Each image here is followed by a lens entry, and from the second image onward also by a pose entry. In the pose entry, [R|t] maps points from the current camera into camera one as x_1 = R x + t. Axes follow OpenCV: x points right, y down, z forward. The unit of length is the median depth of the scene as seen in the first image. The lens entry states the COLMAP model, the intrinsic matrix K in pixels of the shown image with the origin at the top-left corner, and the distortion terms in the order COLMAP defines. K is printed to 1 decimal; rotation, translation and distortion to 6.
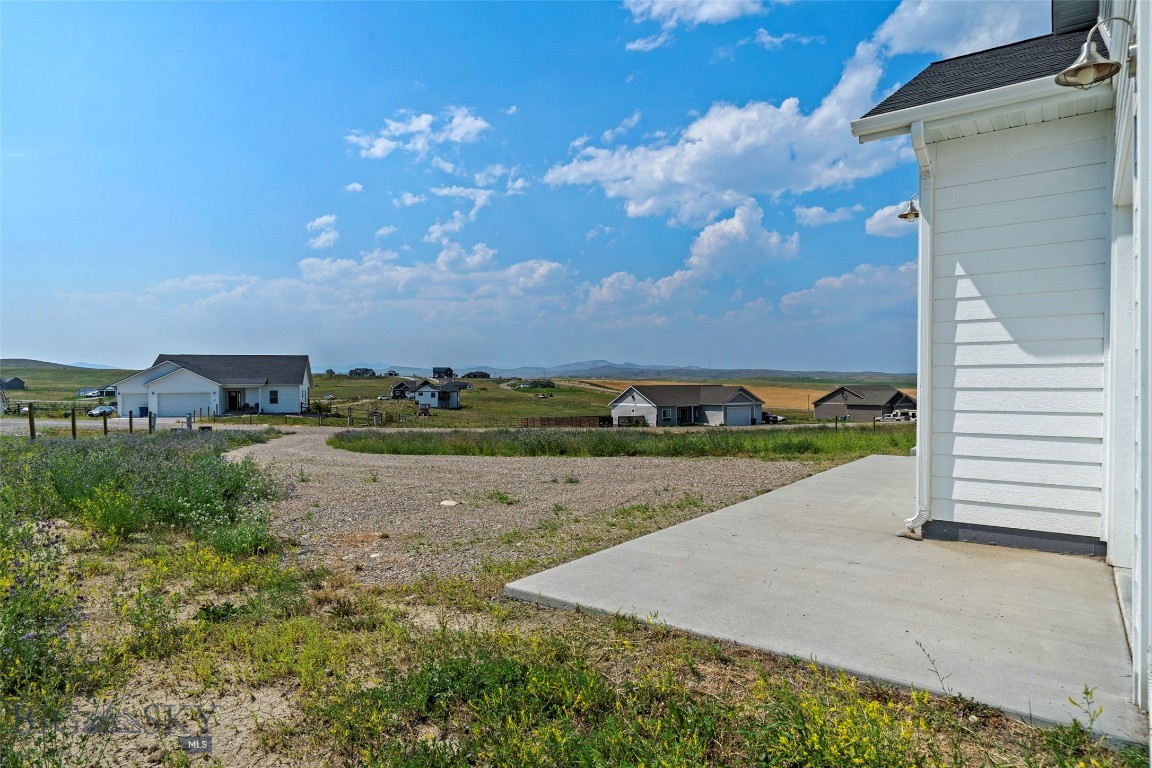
lens RADIAL K [[669.7, 0, 574.0], [0, 669.7, 385.6], [0, 0, 1]] dist [-0.001308, -0.000146]
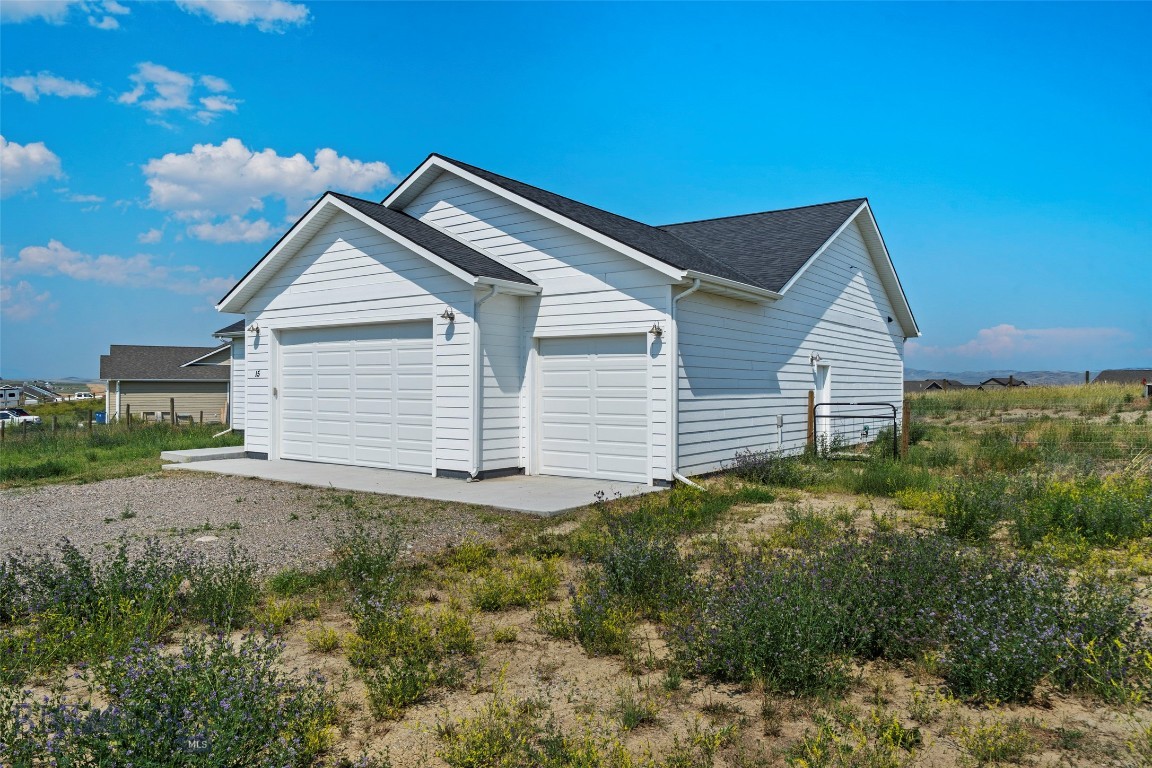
lens RADIAL K [[799.8, 0, 576.1], [0, 799.8, 384.7], [0, 0, 1]] dist [0.004425, 0.000449]
pose [[0.005382, 0.011647, 0.999918, -1.247034], [0.002407, 0.999929, -0.011660, -0.024508], [-0.999983, 0.002469, 0.005353, 0.437733]]
